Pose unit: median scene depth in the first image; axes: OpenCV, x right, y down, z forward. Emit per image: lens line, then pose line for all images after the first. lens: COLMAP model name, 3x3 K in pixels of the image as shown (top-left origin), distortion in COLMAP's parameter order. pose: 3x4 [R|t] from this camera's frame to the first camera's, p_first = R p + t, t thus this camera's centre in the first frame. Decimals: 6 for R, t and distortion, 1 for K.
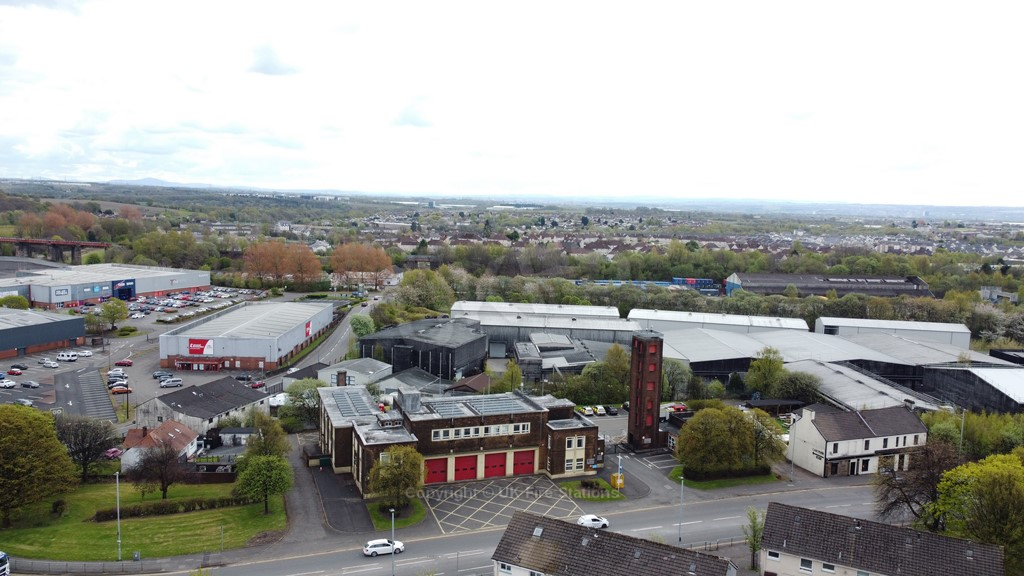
lens RADIAL K [[776.1, 0, 514.5], [0, 776.1, 288.4], [0, 0, 1]] dist [0.011432, -0.017179]
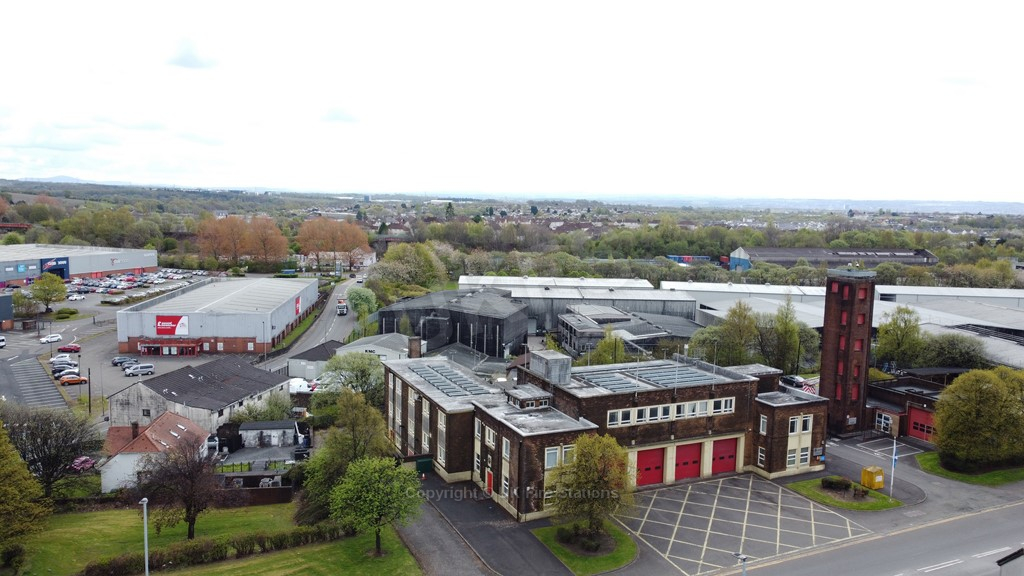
lens RADIAL K [[776.1, 0, 513.9], [0, 776.1, 290.4], [0, 0, 1]] dist [0.011432, -0.017179]
pose [[0.996188, -0.016357, 0.085680, -0.175058], [0.015813, 0.999850, 0.007031, 0.055288], [-0.085782, -0.005649, 0.996298, 0.262147]]
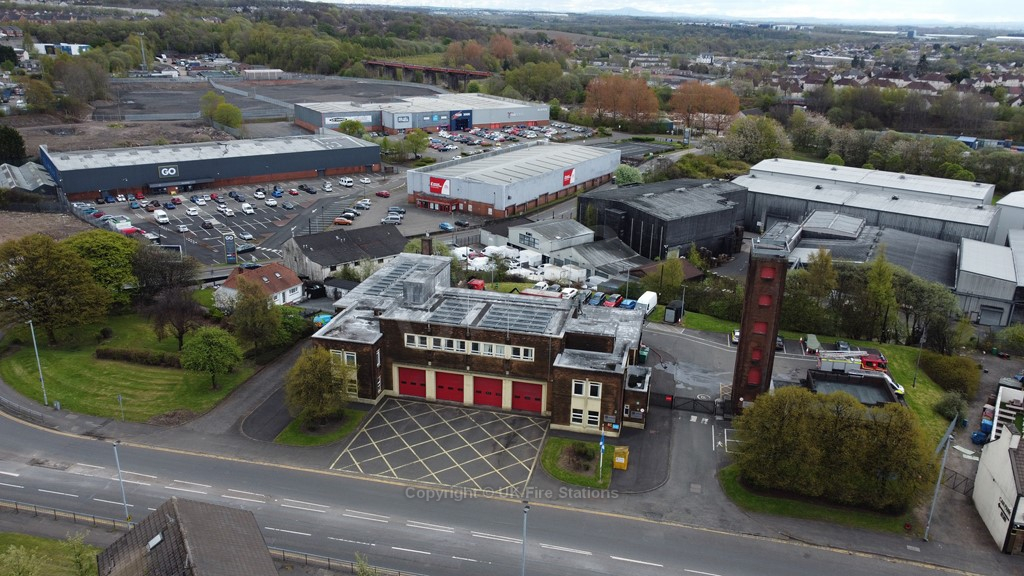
lens RADIAL K [[776.1, 0, 511.7], [0, 776.1, 288.1], [0, 0, 1]] dist [0.011432, -0.017179]
pose [[0.837812, 0.171049, -0.518471, 0.284330], [-0.060308, 0.972837, 0.223496, -0.033823], [0.542617, -0.155979, 0.825371, 0.302147]]
